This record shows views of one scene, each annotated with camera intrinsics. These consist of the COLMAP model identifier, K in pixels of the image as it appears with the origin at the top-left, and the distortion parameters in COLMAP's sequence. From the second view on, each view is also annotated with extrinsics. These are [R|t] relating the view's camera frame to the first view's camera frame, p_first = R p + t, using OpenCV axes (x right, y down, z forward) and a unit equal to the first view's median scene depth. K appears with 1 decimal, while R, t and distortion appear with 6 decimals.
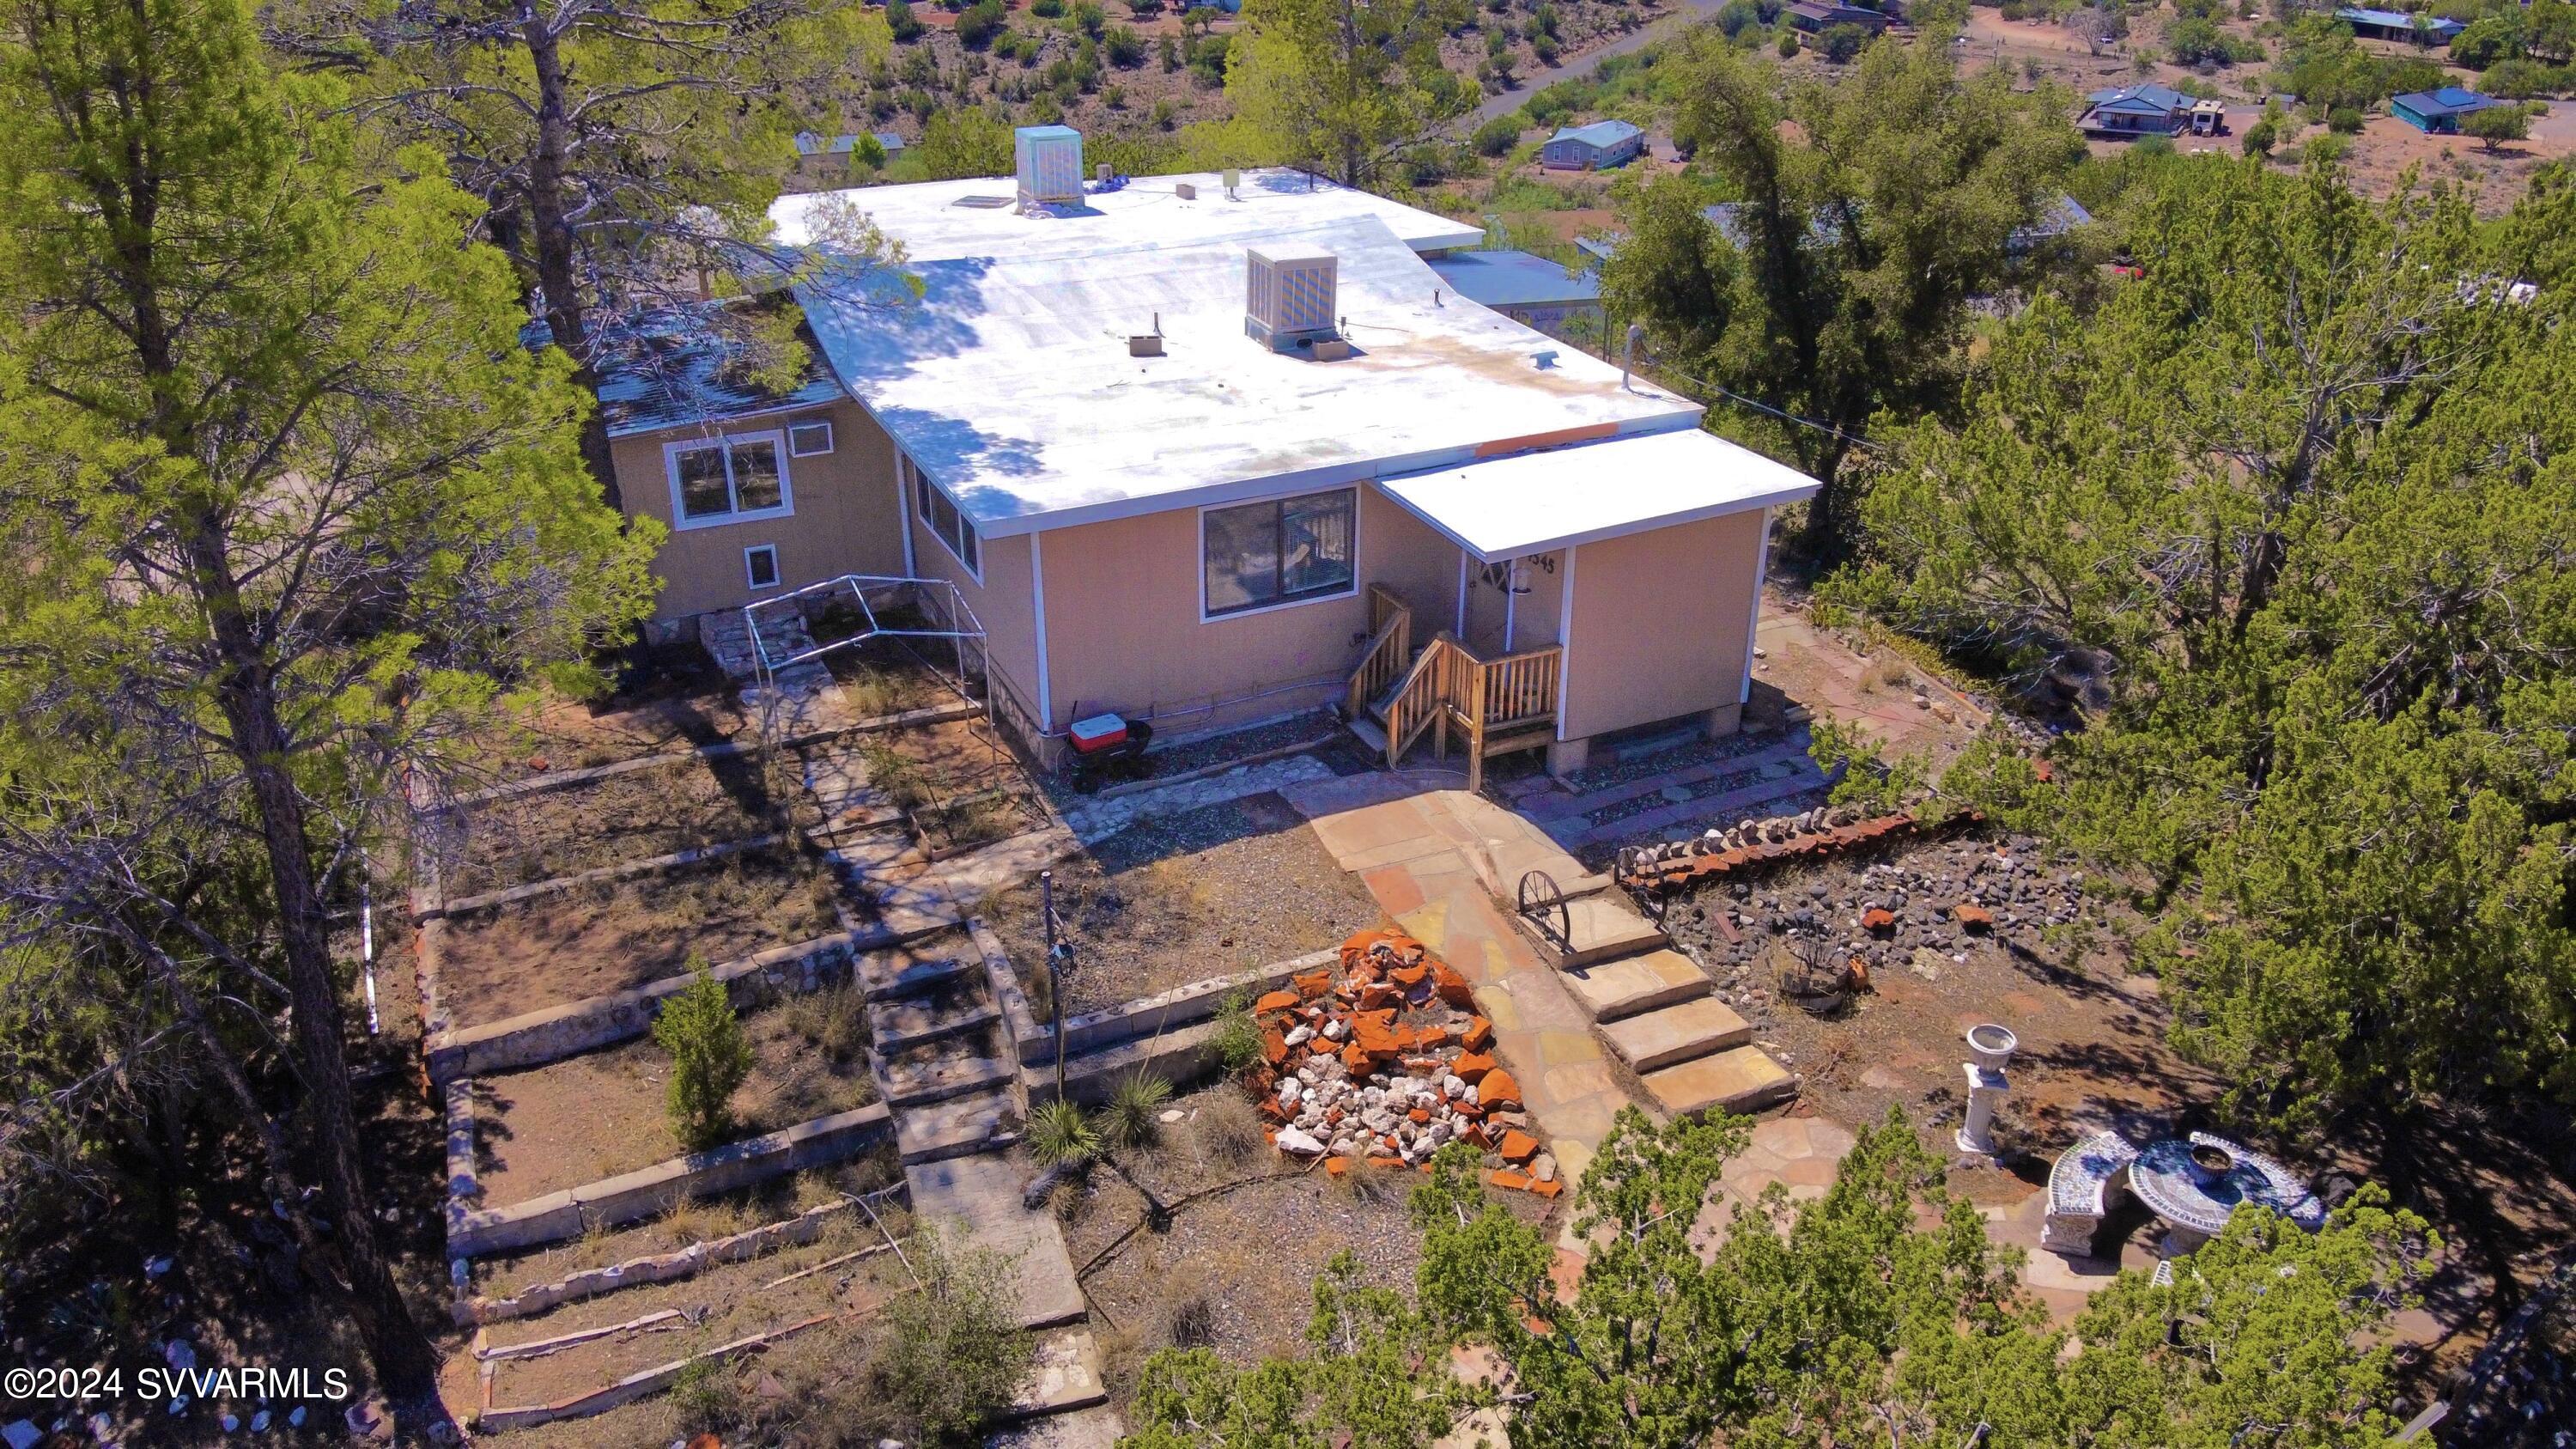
lens RADIAL K [[1926.9, 0, 1243.8], [0, 1926.9, 730.8], [0, 0, 1]] dist [0.084324, -0.175469]
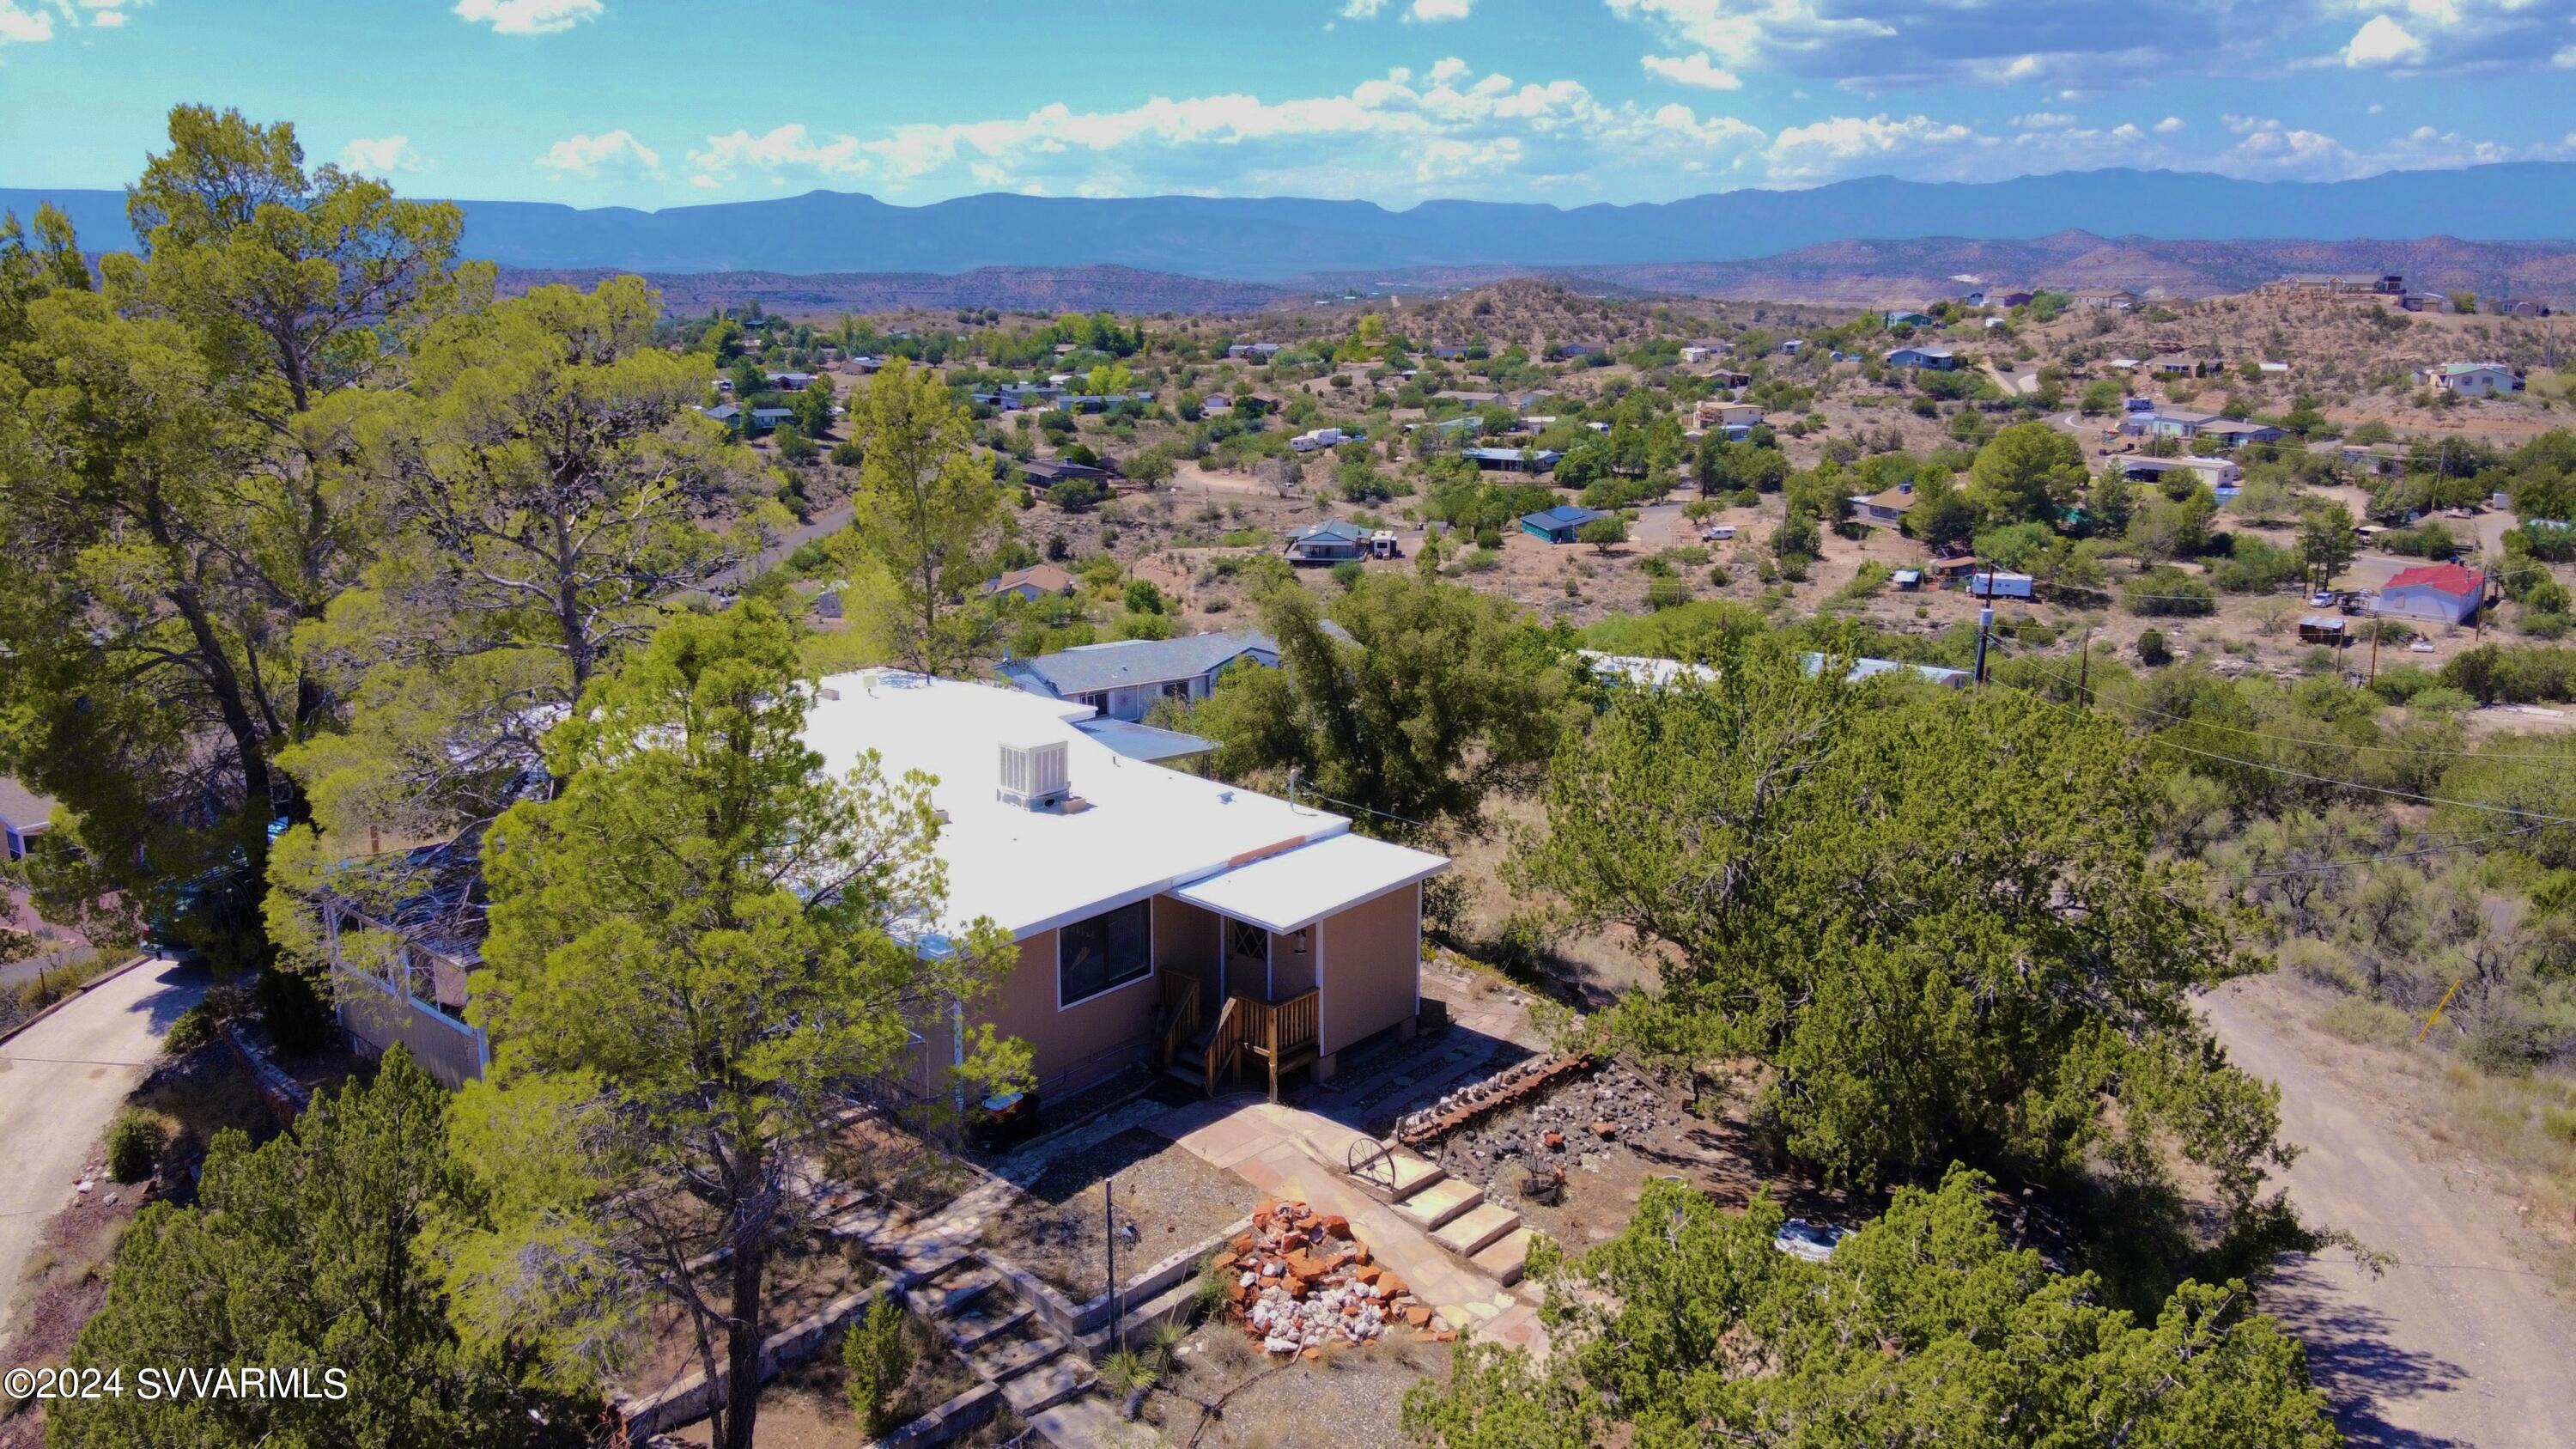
lens RADIAL K [[1929.1, 0, 1279.1], [0, 1929.1, 719.5], [0, 0, 1]] dist [0.147697, -0.292138]
pose [[0.918495, -0.084314, 0.386340, -0.391268], [0.167753, 0.967814, -0.187605, 0.026606], [-0.358087, 0.237124, 0.903076, -0.336268]]
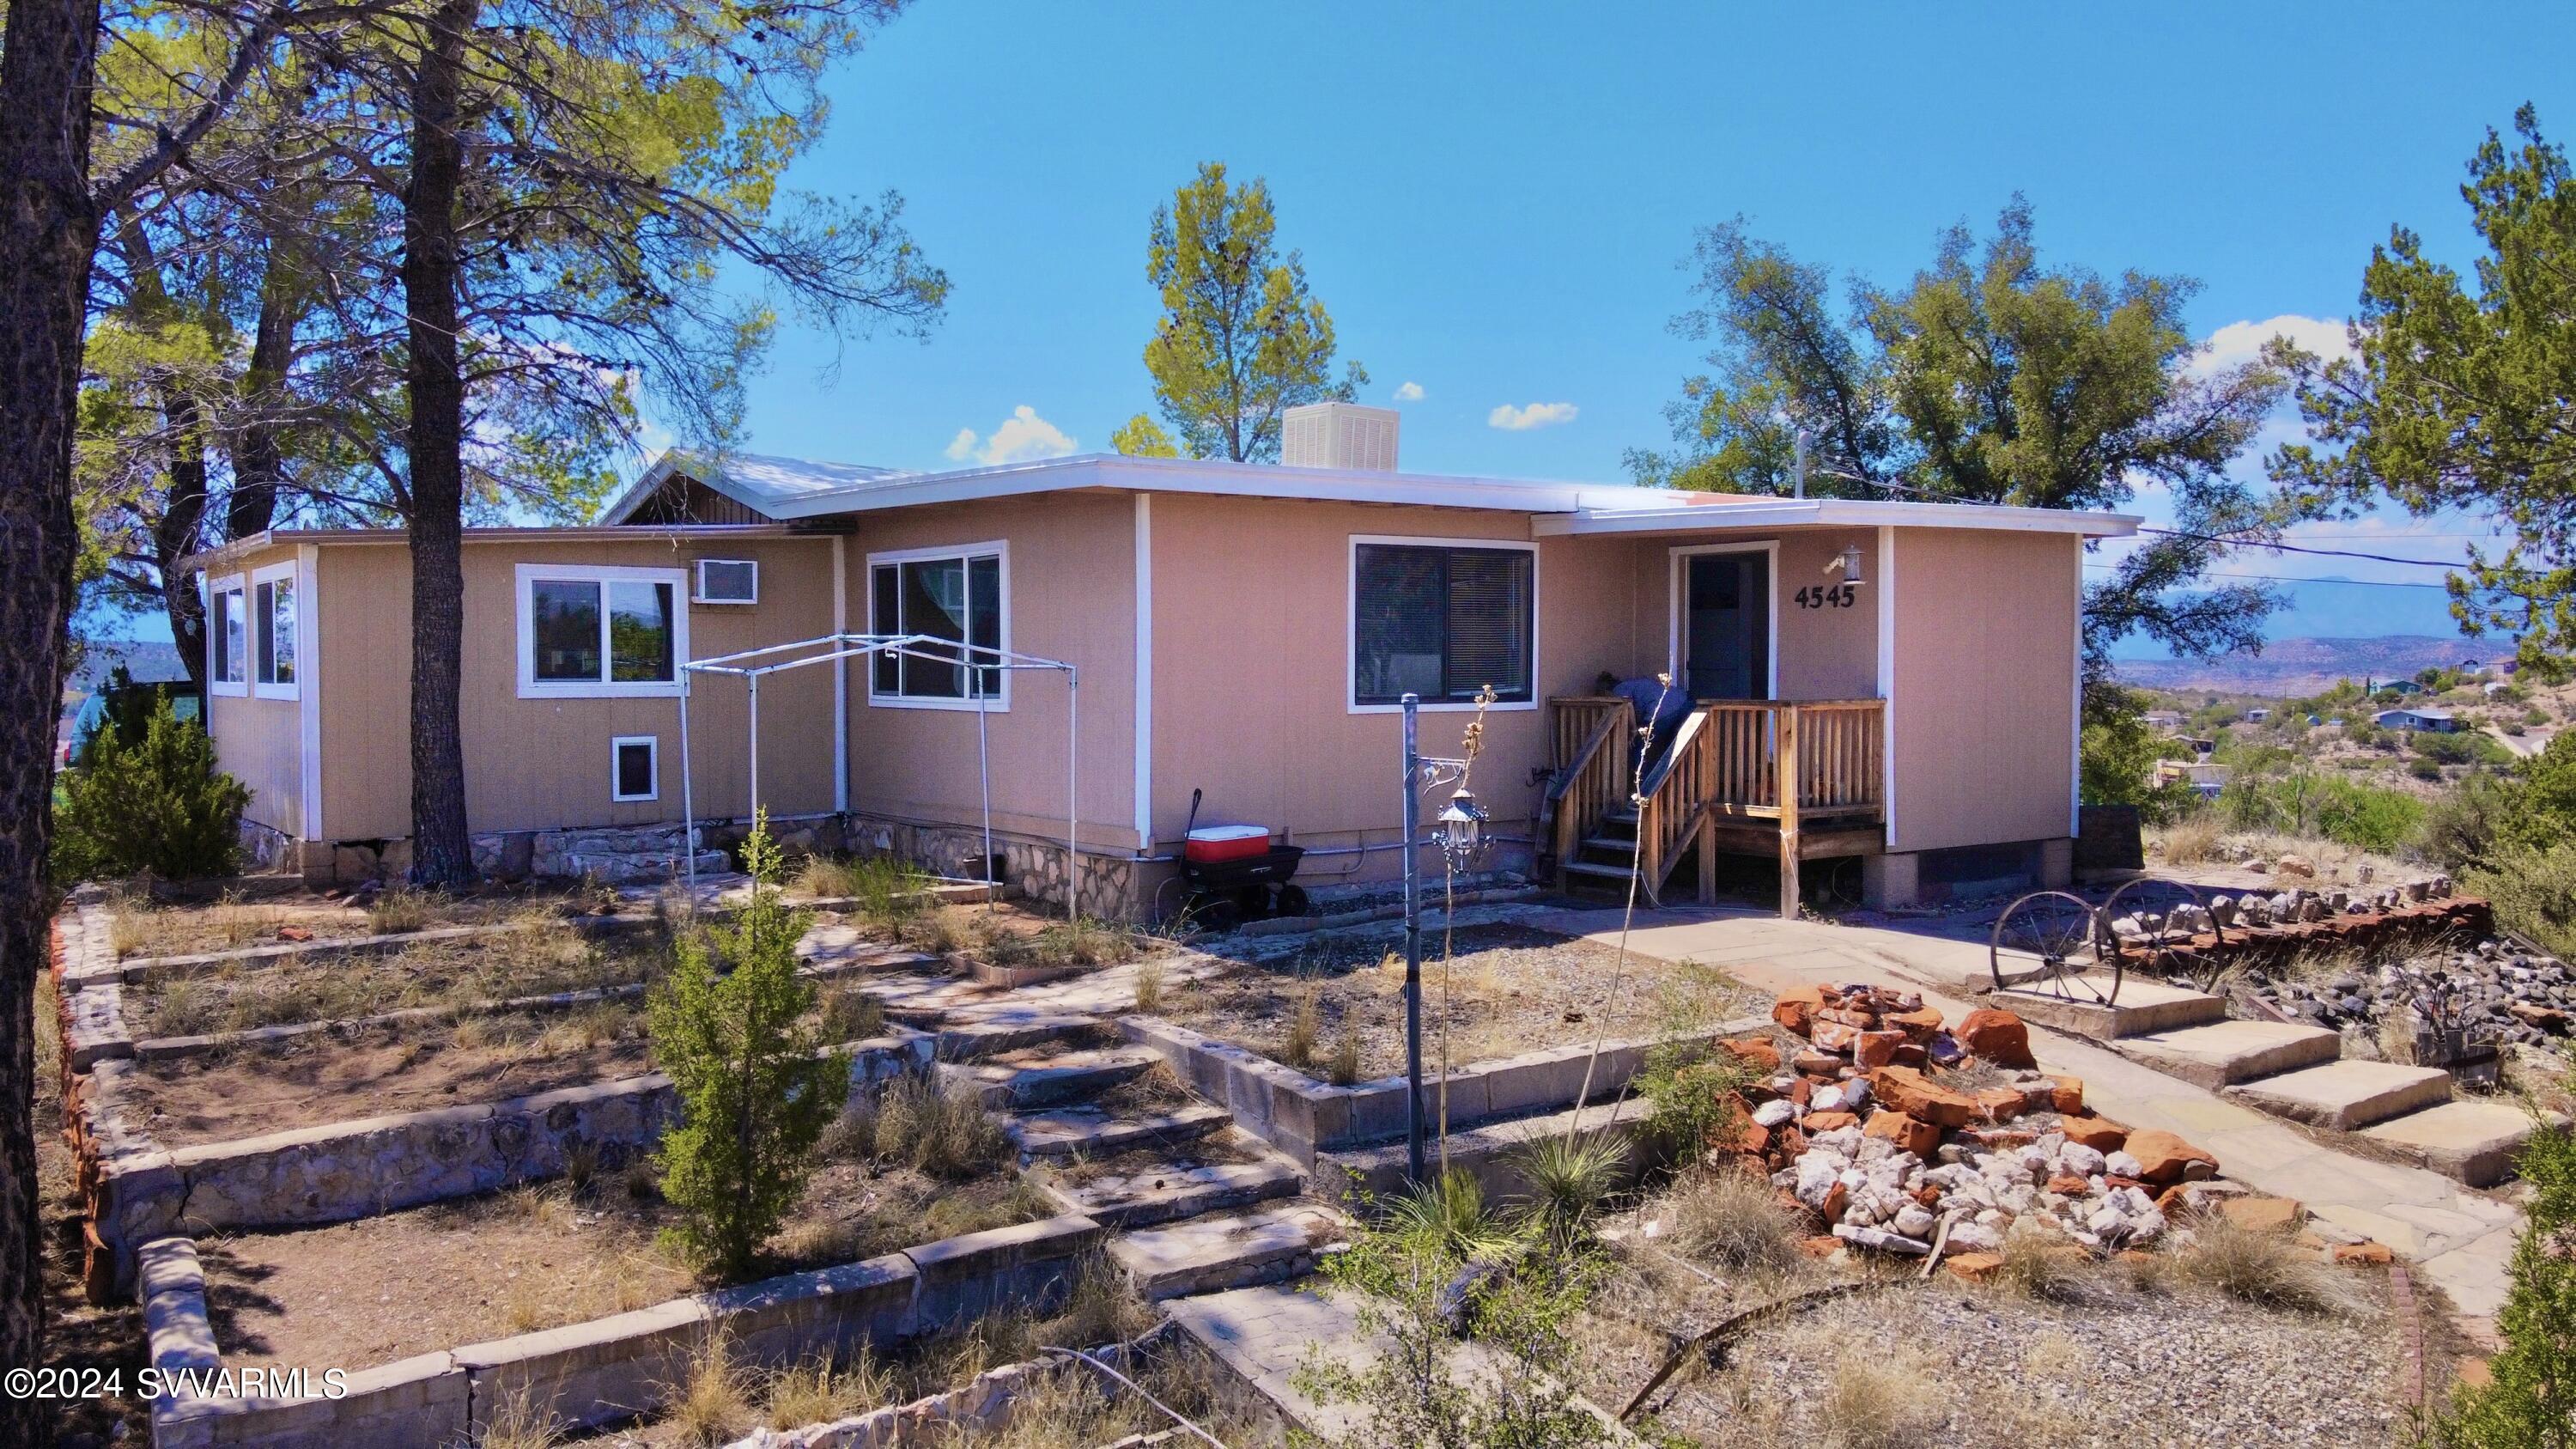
lens RADIAL K [[1926.9, 0, 1243.8], [0, 1926.9, 730.8], [0, 0, 1]] dist [0.084324, -0.175469]
pose [[0.982719, 0.002010, 0.185090, -0.189534], [0.073405, 0.913720, -0.399660, 0.225025], [-0.169924, 0.406340, 0.897782, 0.392628]]
